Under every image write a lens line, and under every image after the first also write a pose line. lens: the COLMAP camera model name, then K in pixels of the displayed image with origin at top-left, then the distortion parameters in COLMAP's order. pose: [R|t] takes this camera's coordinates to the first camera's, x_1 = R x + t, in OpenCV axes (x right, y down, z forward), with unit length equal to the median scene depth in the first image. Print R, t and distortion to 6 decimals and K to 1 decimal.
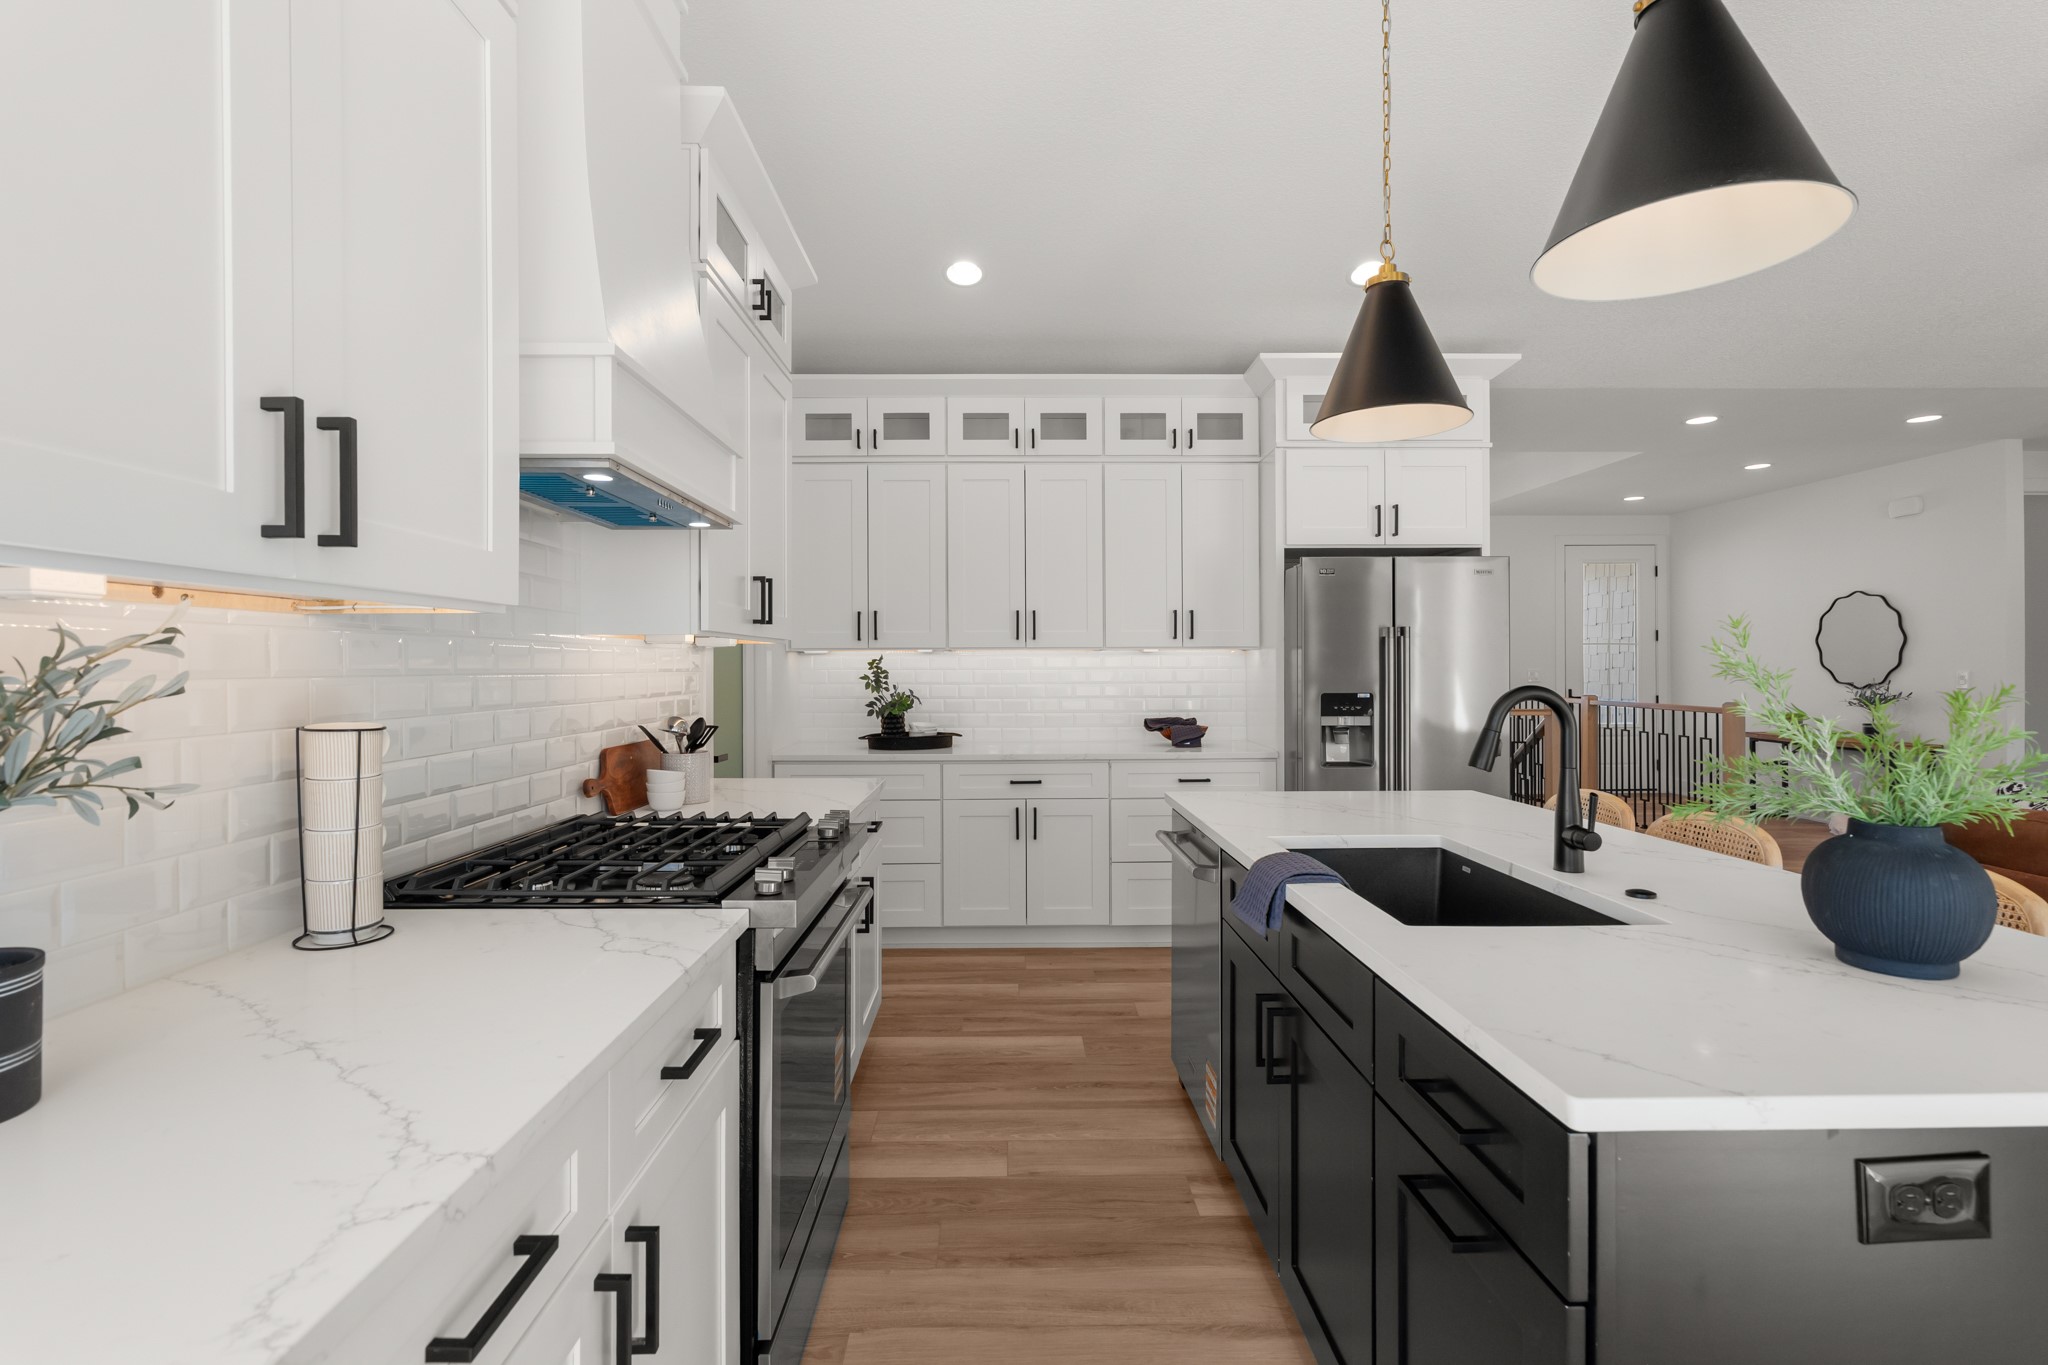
lens RADIAL K [[937.4, 0, 1024.1], [0, 937.4, 664.7], [0, 0, 1]] dist [-0.010244, 0.002707]
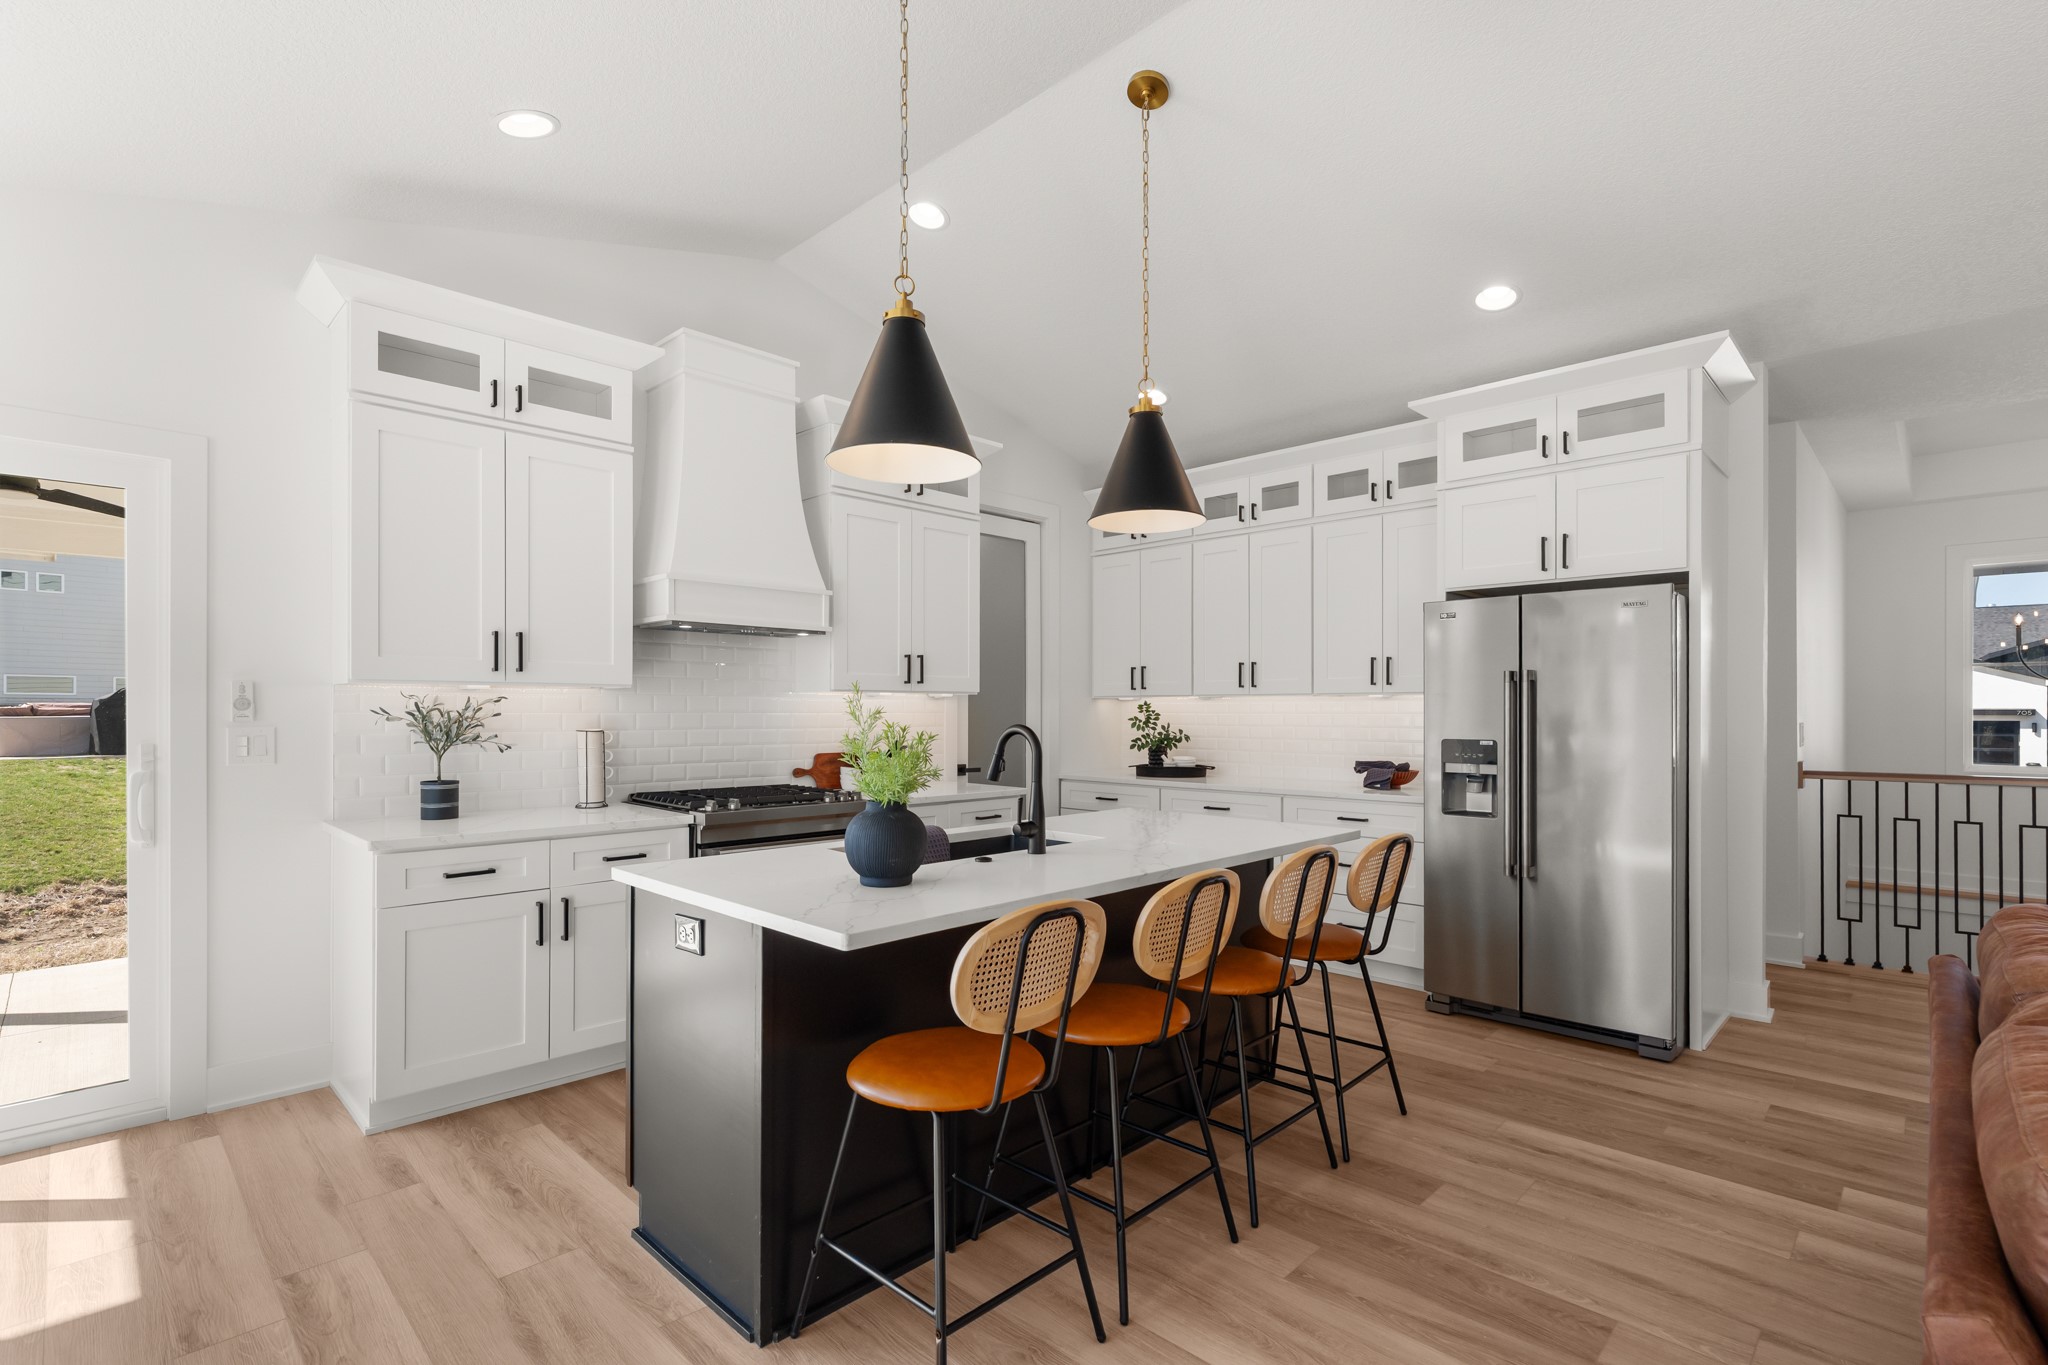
lens RADIAL K [[937.4, 0, 1008.4], [0, 937.4, 717.8], [0, 0, 1]] dist [-0.010244, 0.002707]
pose [[0.695161, 0.010509, -0.718777, 0.626477], [-0.003845, 0.999933, 0.010901, -0.001038], [0.718844, -0.004815, 0.695155, -0.012758]]
